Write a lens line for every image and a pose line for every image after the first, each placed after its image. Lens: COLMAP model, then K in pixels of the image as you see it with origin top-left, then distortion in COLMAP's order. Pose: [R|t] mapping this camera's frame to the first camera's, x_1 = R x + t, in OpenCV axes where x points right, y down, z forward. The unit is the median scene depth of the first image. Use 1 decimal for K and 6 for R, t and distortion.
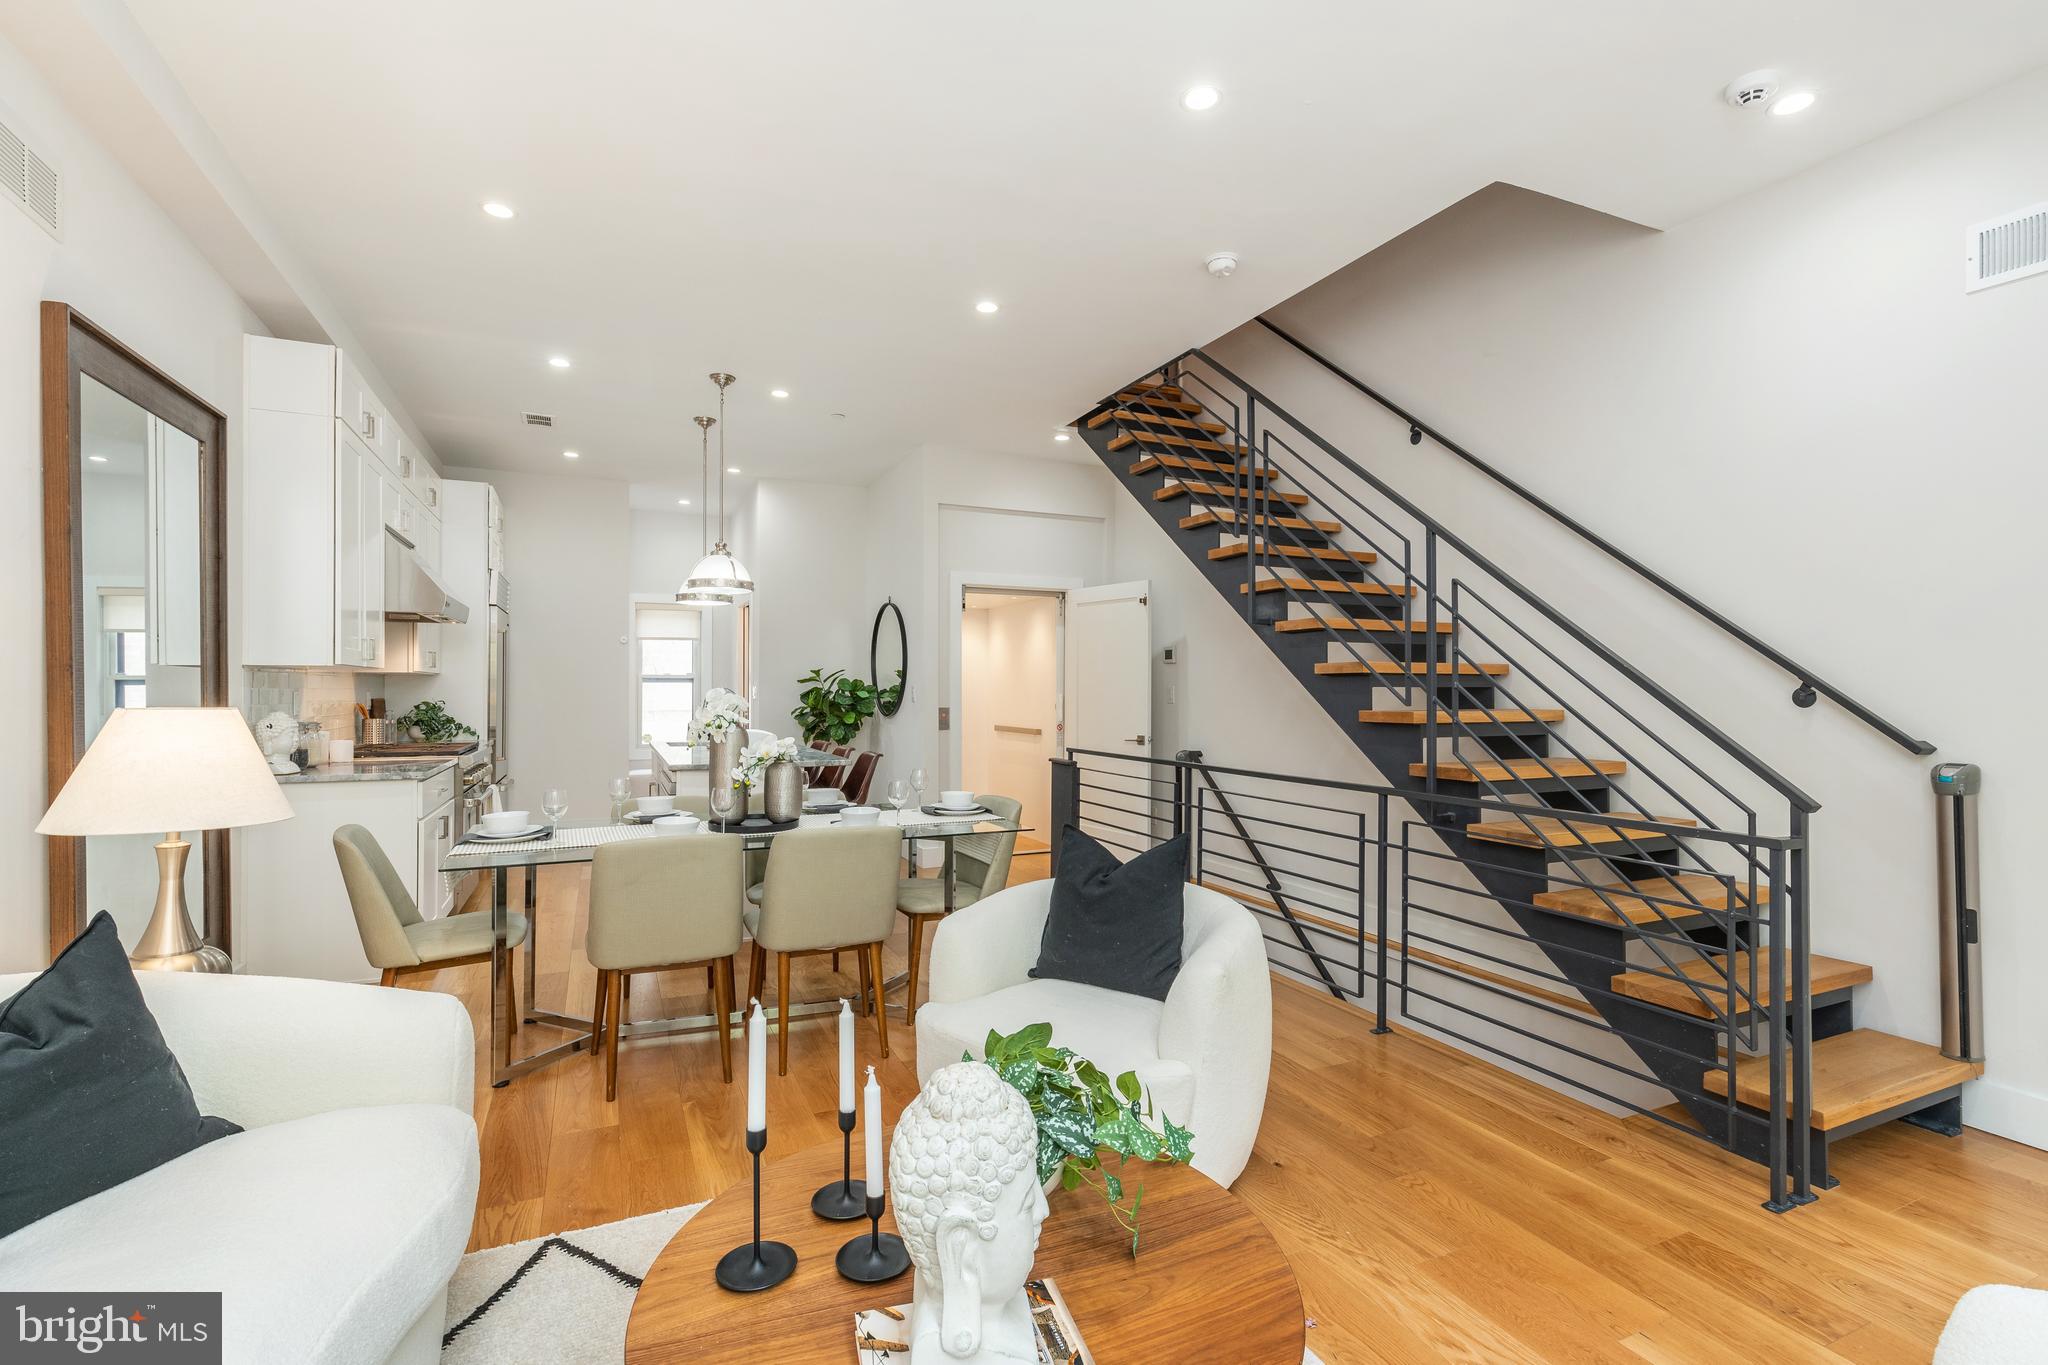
lens RADIAL K [[921.3, 0, 982.3], [0, 921.3, 684.5], [0, 0, 1]] dist [0.007782, -0.001151]
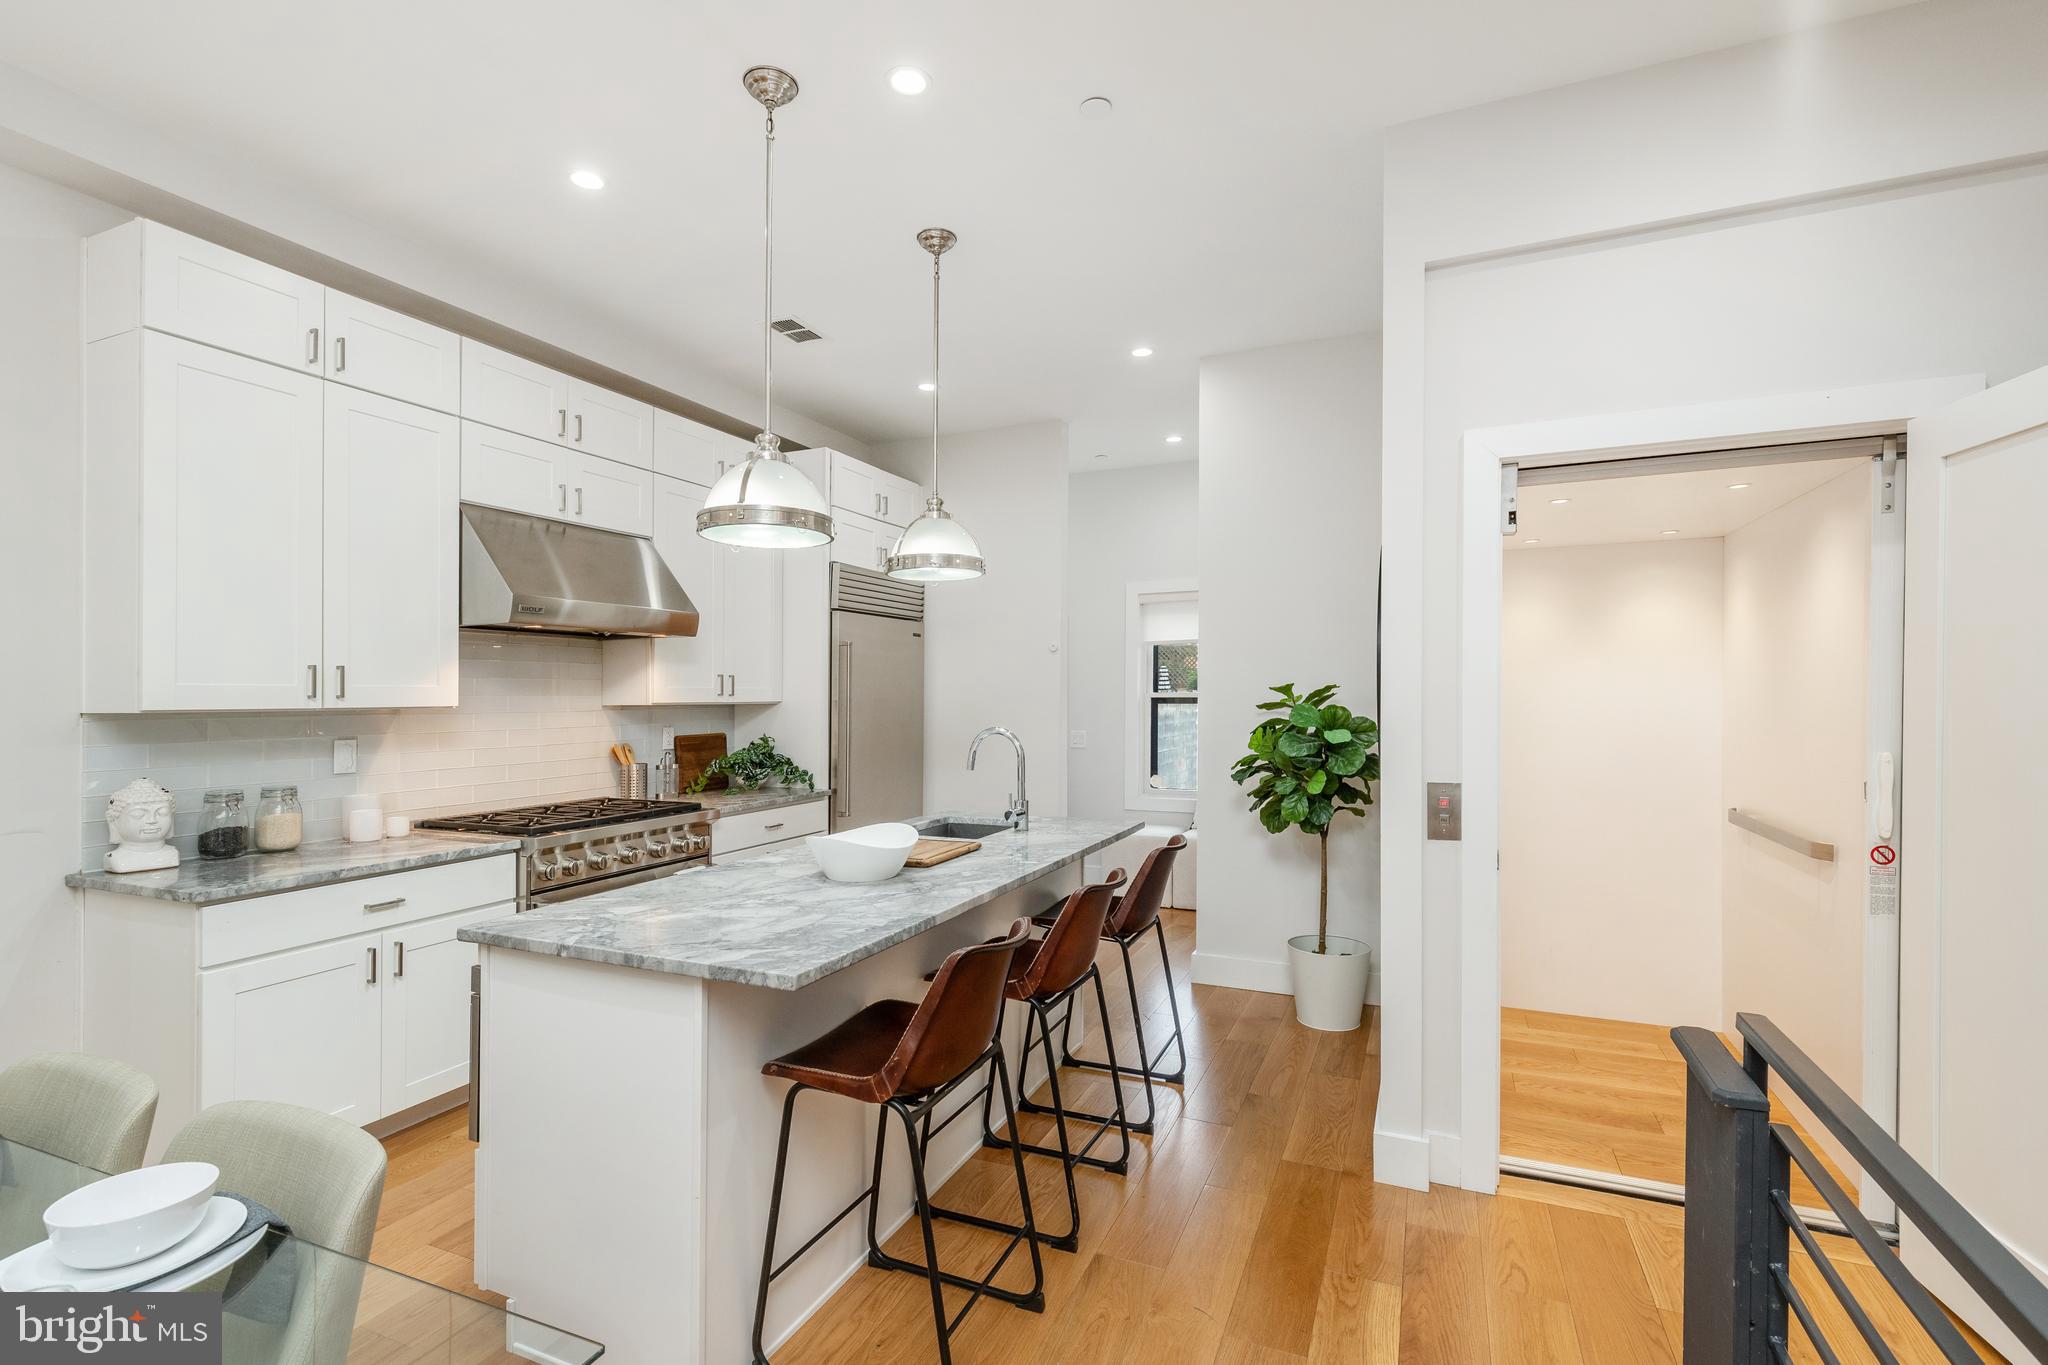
lens RADIAL K [[921.3, 0, 1020.0], [0, 921.3, 697.2], [0, 0, 1]] dist [0.007782, -0.001151]
pose [[0.697656, -0.007592, -0.716393, 0.118047], [0.013799, 0.999901, 0.002841, -0.015288], [0.716300, -0.011867, 0.697691, 0.624152]]
